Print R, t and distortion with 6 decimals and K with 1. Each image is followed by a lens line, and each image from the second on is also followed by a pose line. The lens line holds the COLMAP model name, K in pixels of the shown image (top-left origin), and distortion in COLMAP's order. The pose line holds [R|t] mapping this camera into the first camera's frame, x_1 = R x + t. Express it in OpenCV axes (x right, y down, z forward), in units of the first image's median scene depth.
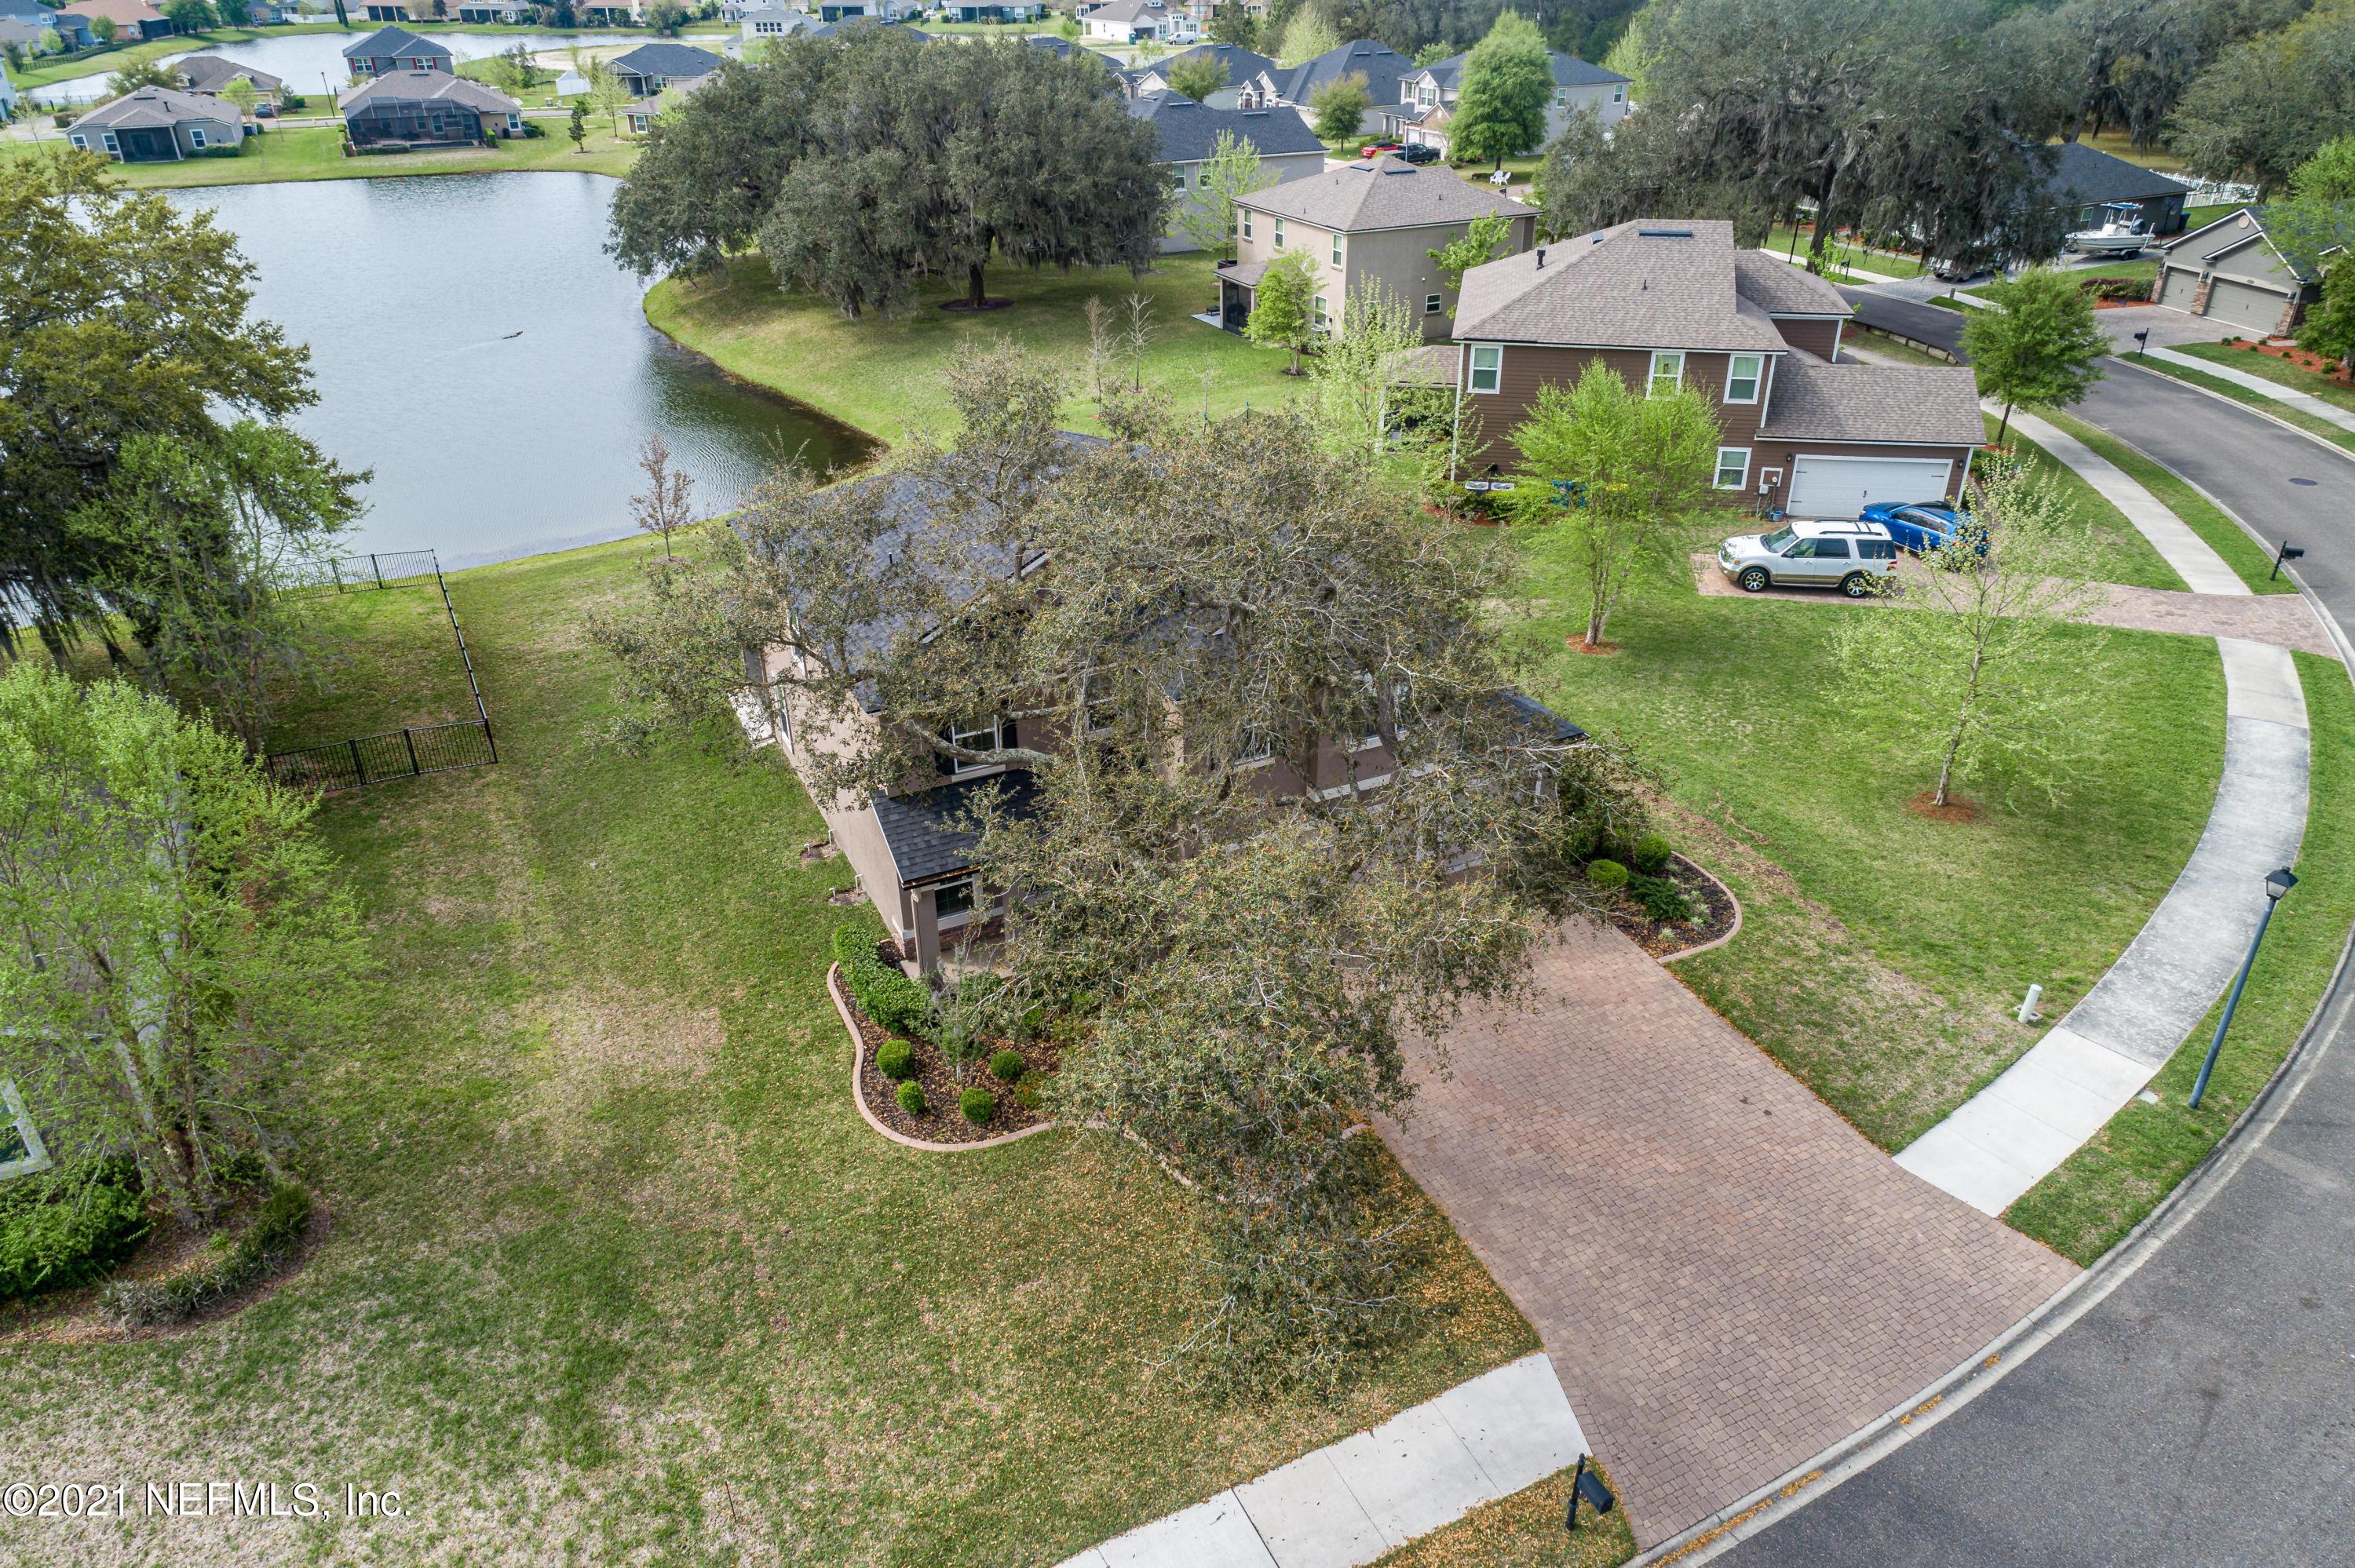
lens RADIAL K [[1571.0, 0, 1180.6], [0, 1571.0, 790.6], [0, 0, 1]] dist [0.015099, 0.006609]
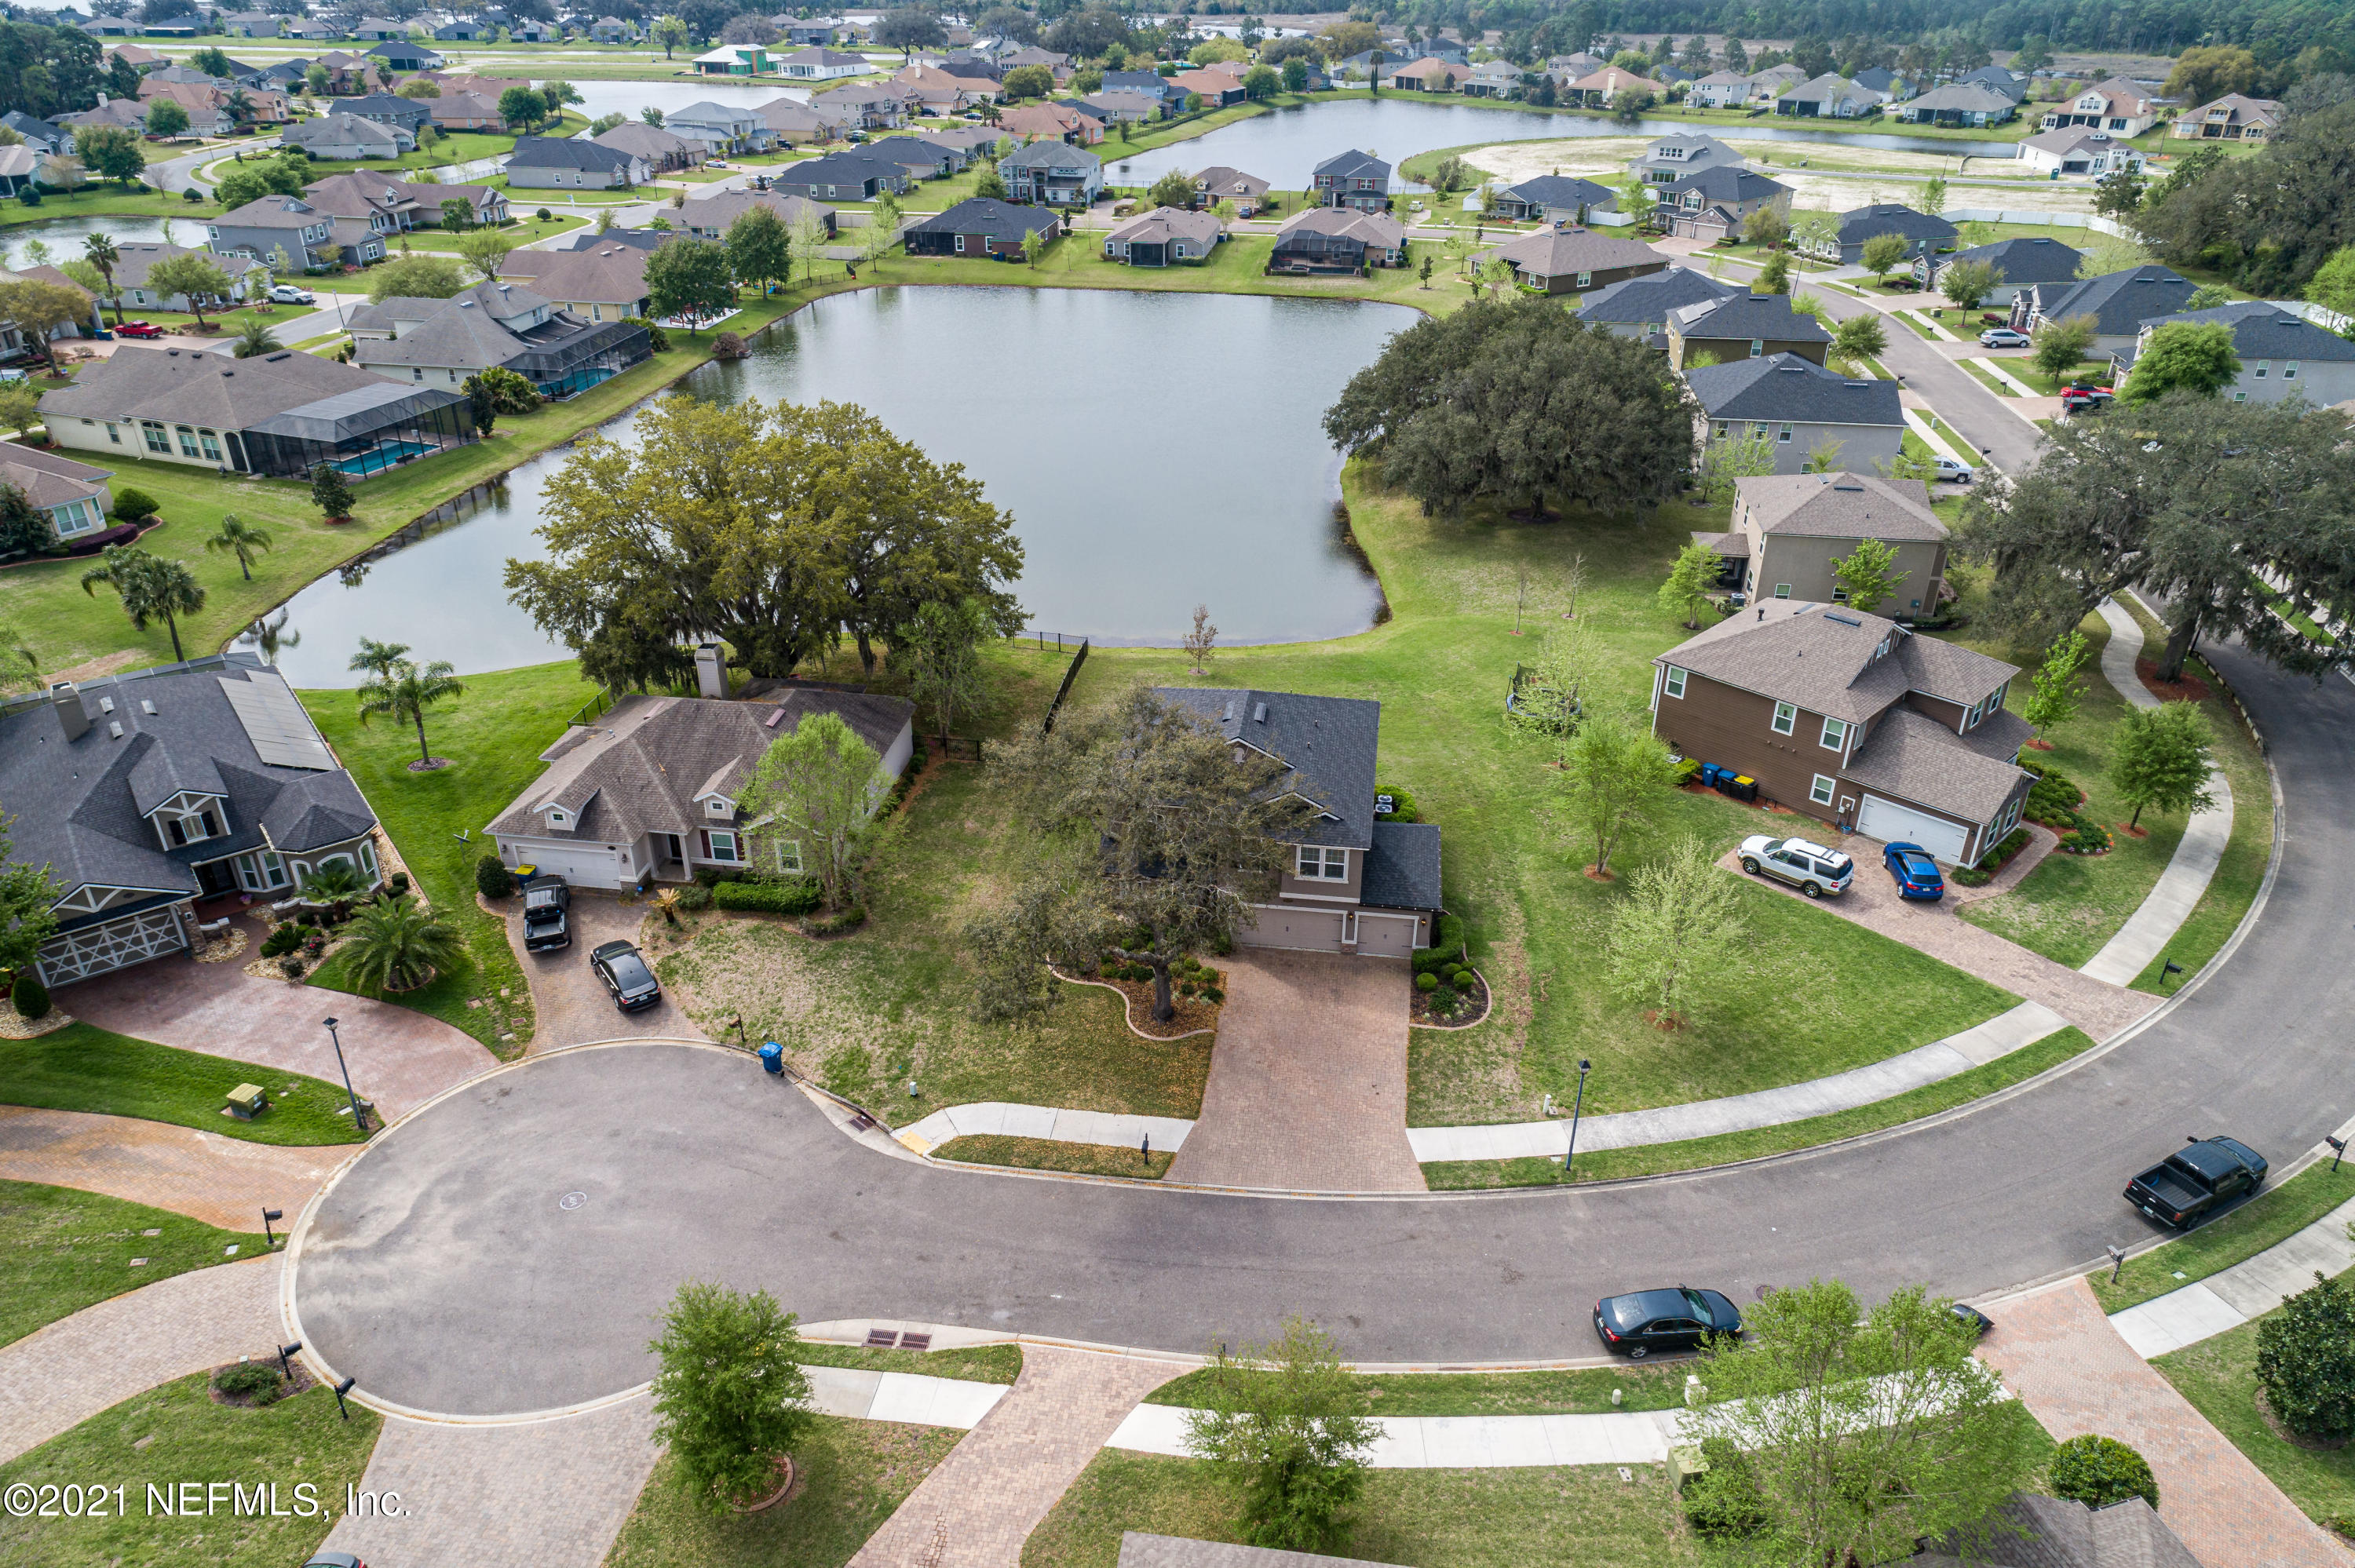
lens RADIAL K [[1571.0, 0, 1180.6], [0, 1571.0, 790.6], [0, 0, 1]] dist [0.015099, 0.006609]
pose [[0.829826, 0.278938, -0.483304, 0.561836], [-0.279679, 0.957365, 0.072336, -0.144014], [0.482875, 0.075143, 0.872459, -0.549161]]
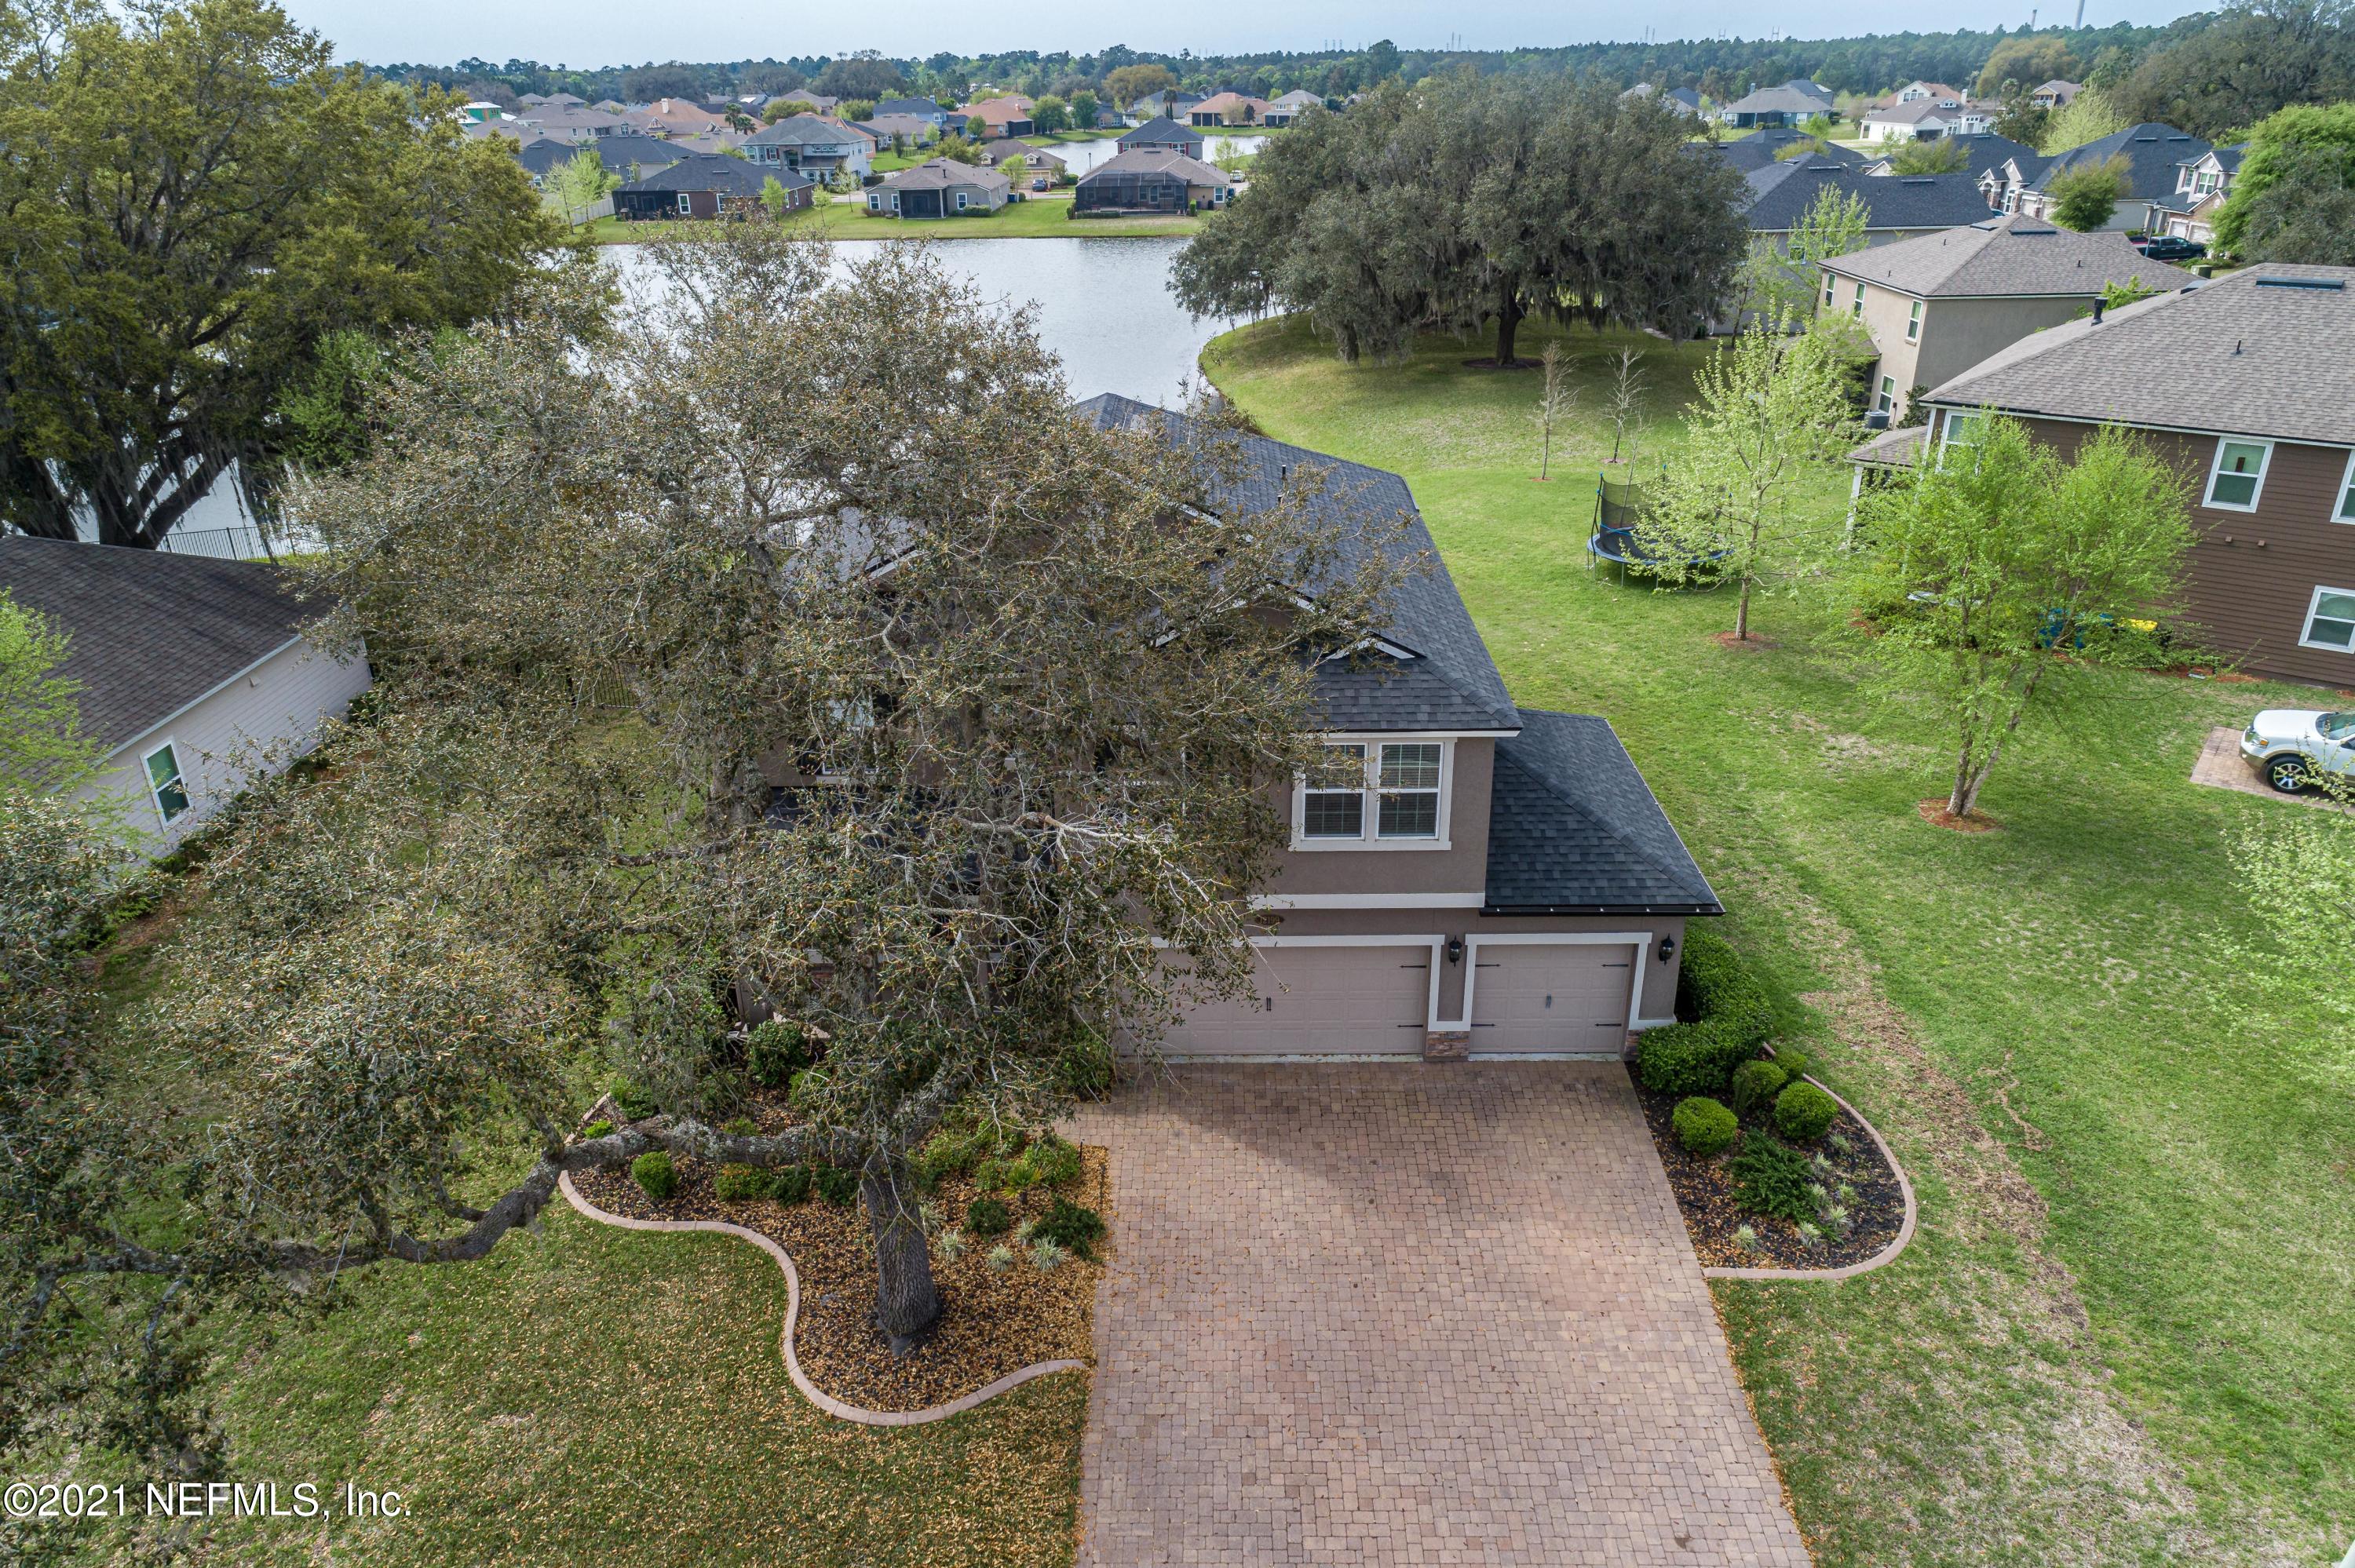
lens RADIAL K [[1571.0, 0, 1180.6], [0, 1571.0, 790.6], [0, 0, 1]] dist [0.015099, 0.006609]
pose [[0.893227, 0.185249, -0.409668, 0.200106], [-0.211032, 0.977310, -0.018193, -0.014975], [0.397002, 0.102704, 0.912053, 0.186029]]
